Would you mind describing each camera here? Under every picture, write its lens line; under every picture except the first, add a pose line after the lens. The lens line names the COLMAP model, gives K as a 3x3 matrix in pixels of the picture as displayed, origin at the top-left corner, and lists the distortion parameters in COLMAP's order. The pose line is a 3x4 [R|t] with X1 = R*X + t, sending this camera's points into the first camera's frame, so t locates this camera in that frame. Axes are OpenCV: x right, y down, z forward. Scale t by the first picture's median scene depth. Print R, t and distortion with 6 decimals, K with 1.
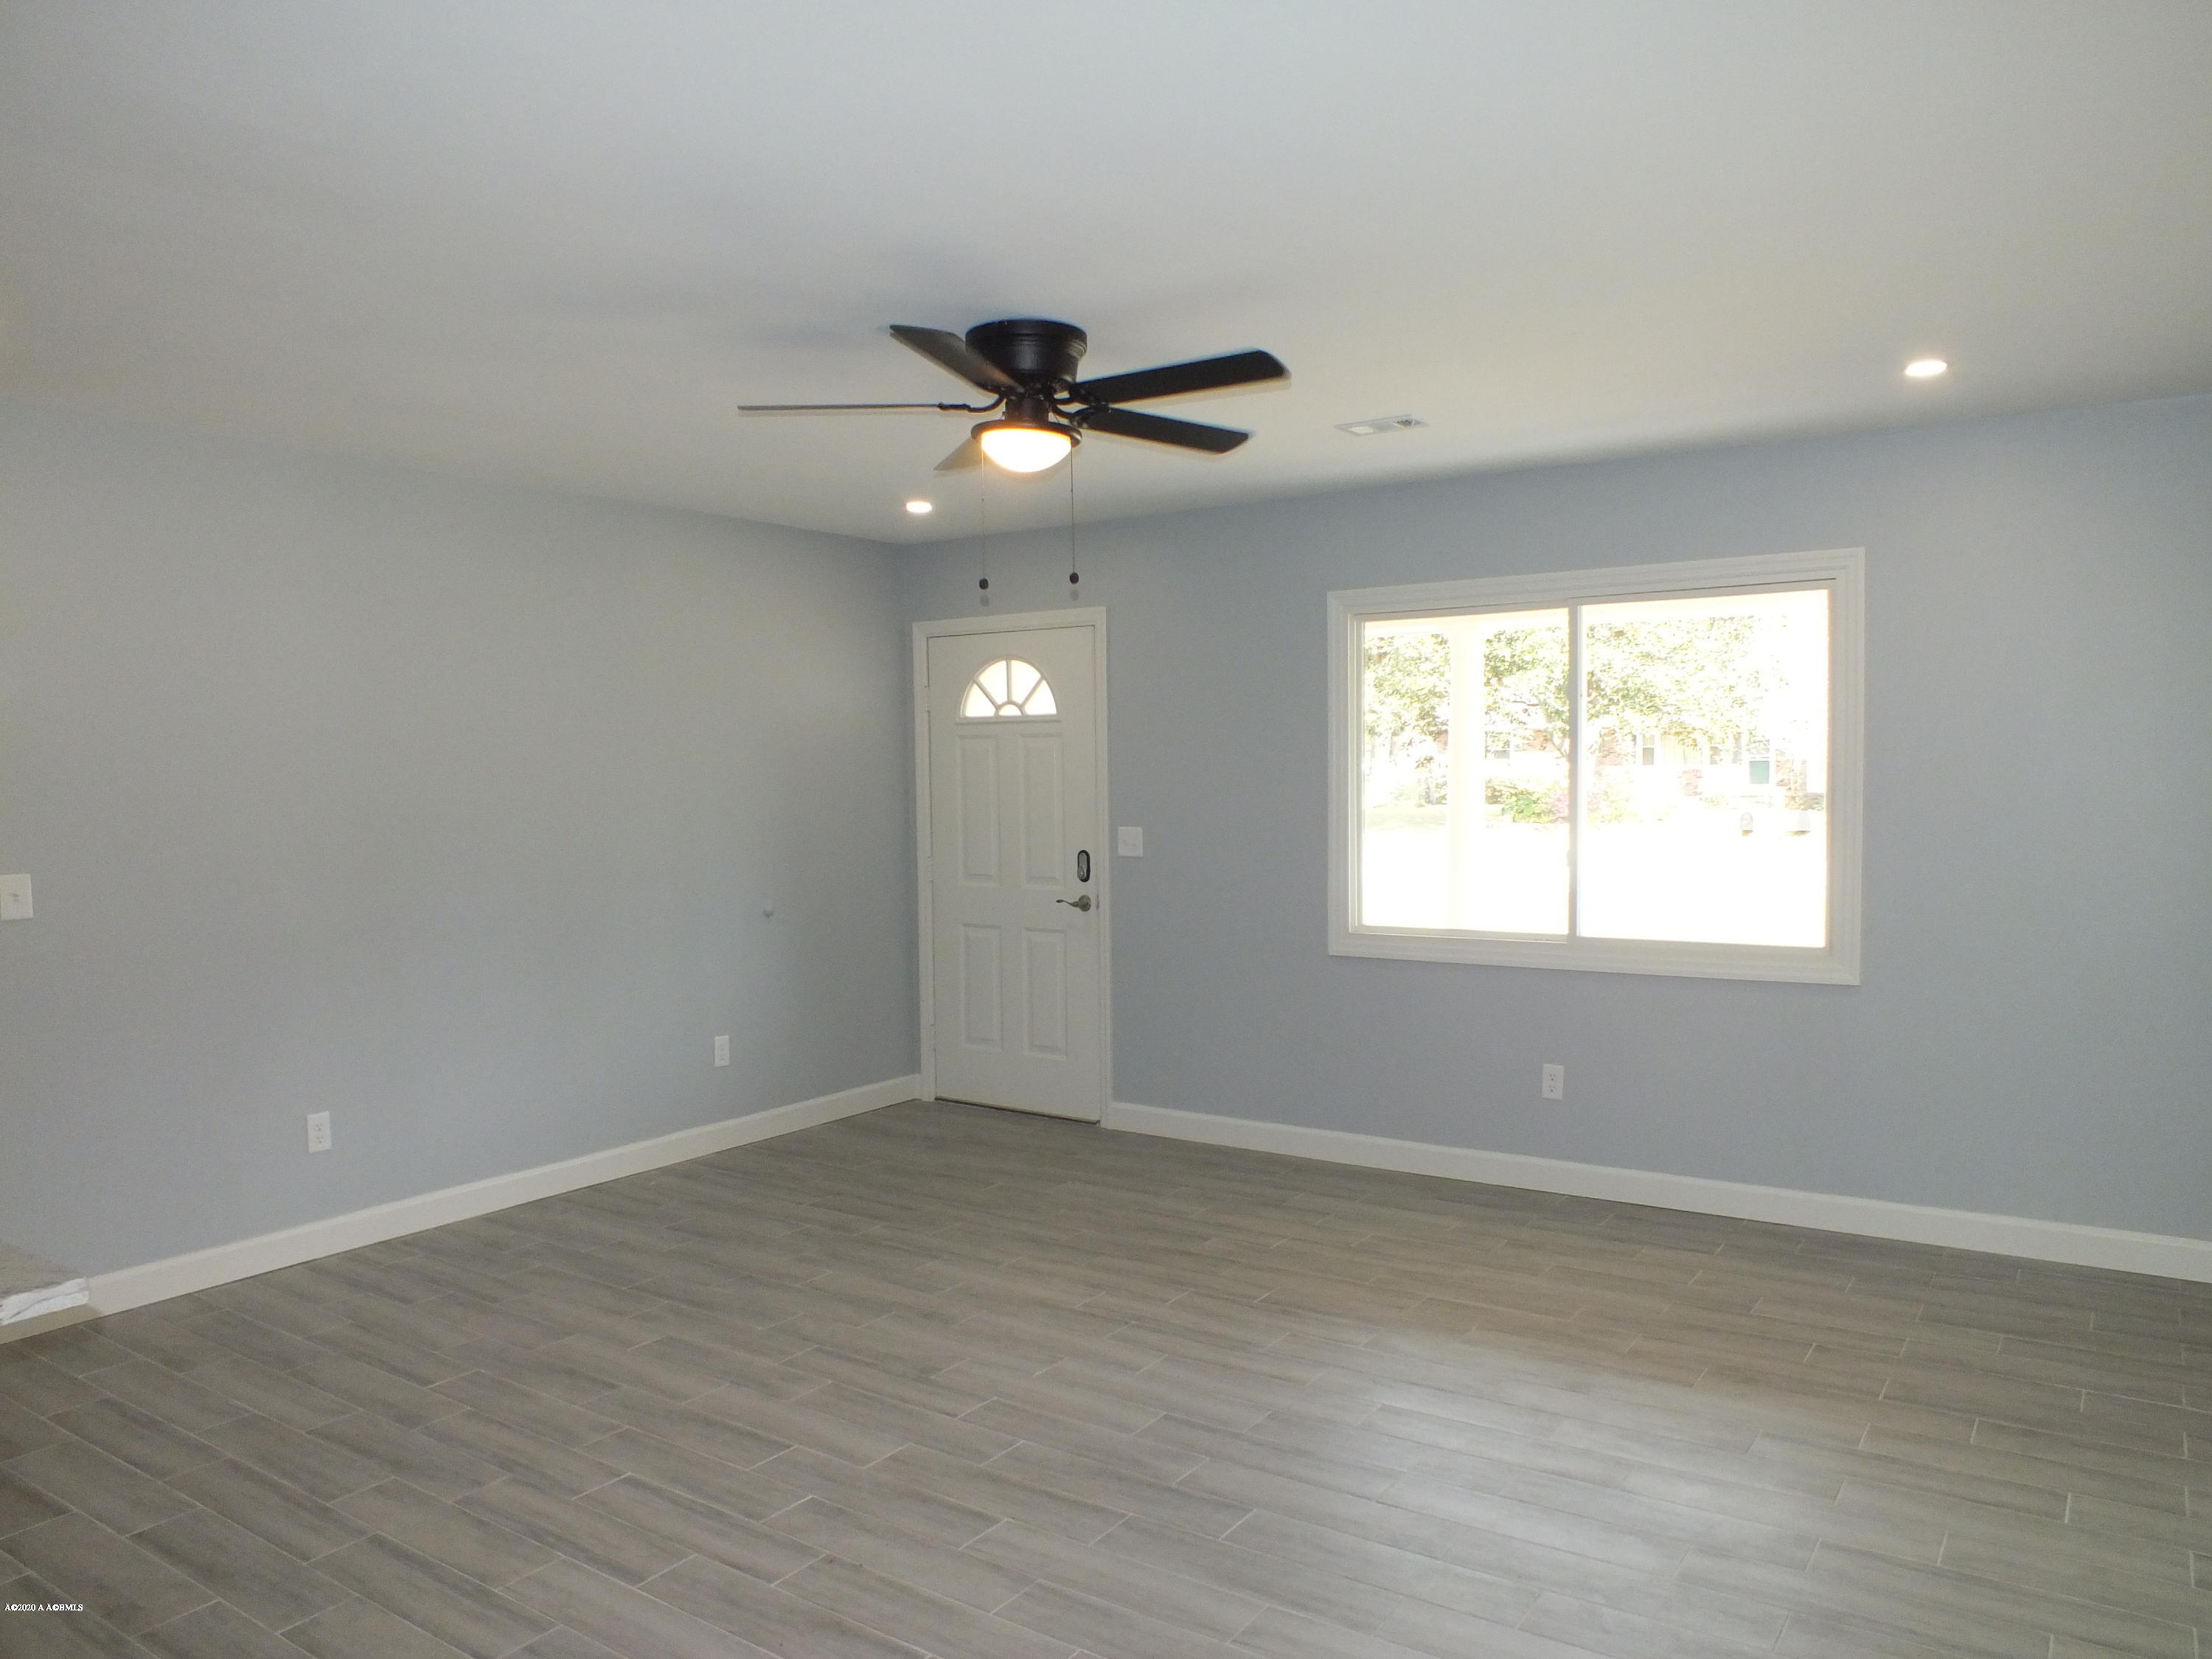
lens RADIAL K [[1542.5, 0, 1097.3], [0, 1542.5, 823.2], [0, 0, 1]] dist [-0.064122, 0.004307]
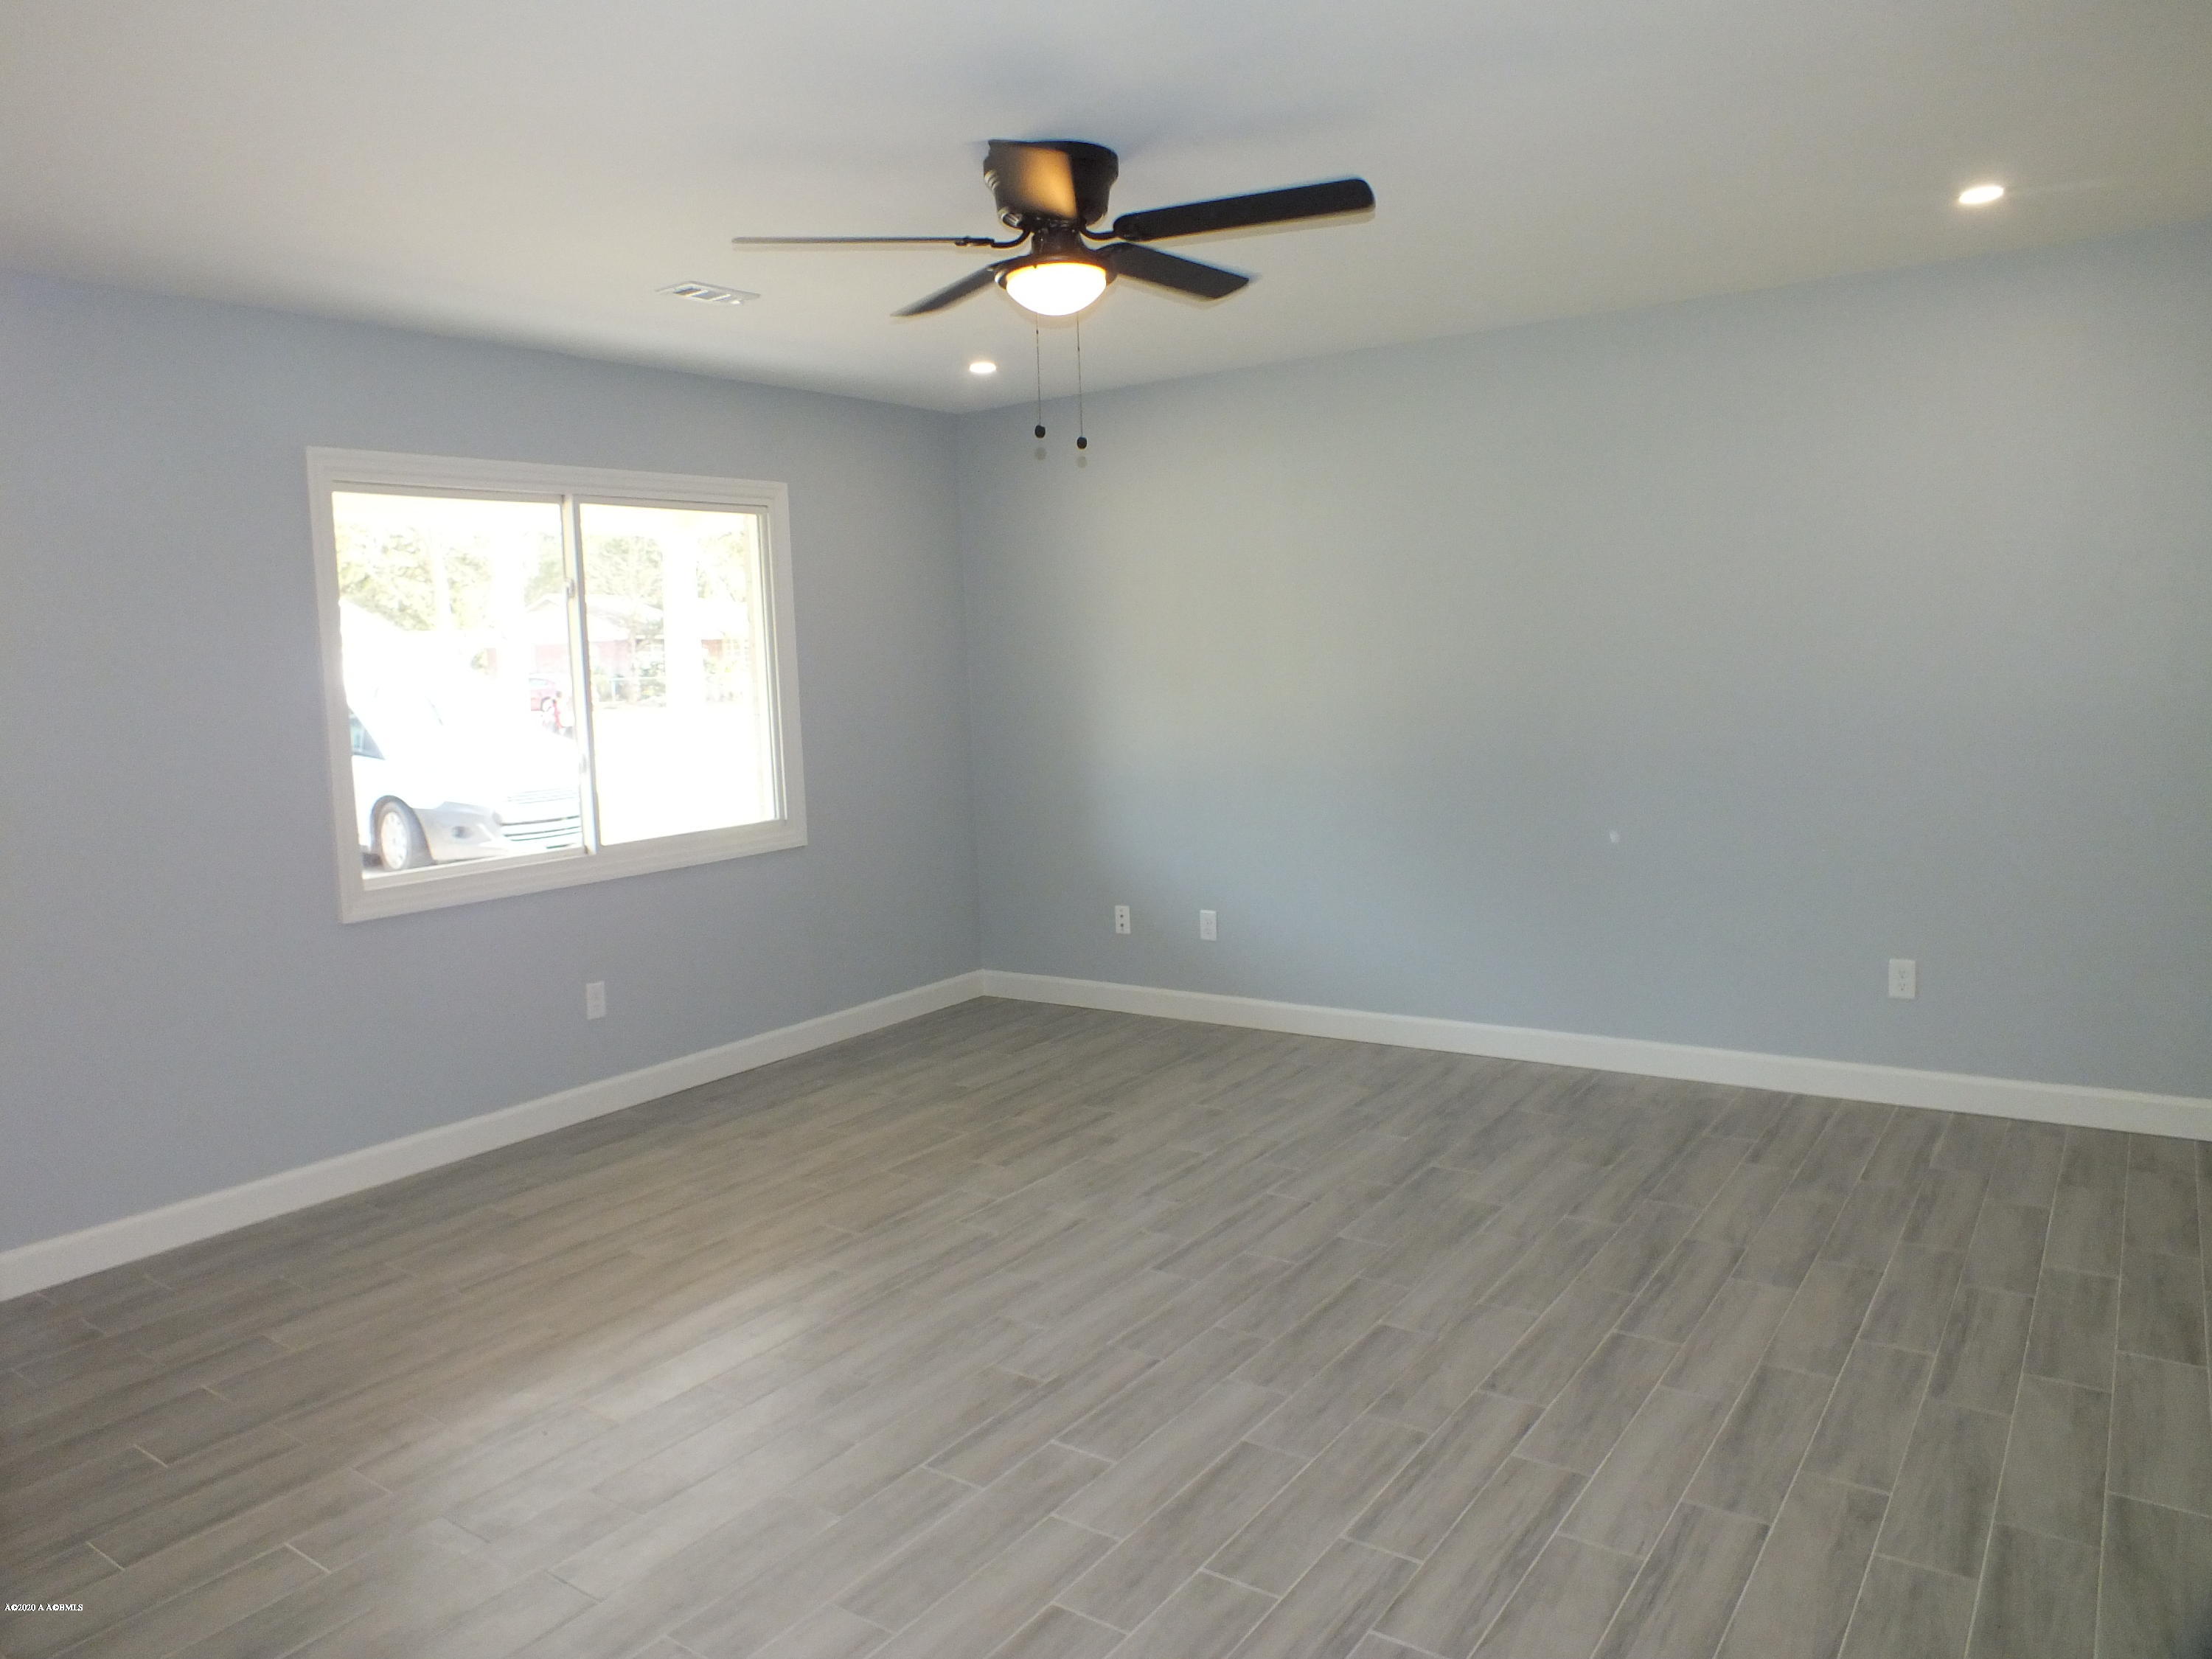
lens RADIAL K [[1542.5, 0, 1097.3], [0, 1542.5, 823.2], [0, 0, 1]] dist [-0.064122, 0.004307]
pose [[0.002063, -0.096981, 0.995284, -0.647138], [0.070510, 0.992823, 0.096595, -0.012581], [-0.997509, 0.069978, 0.008886, 0.671578]]
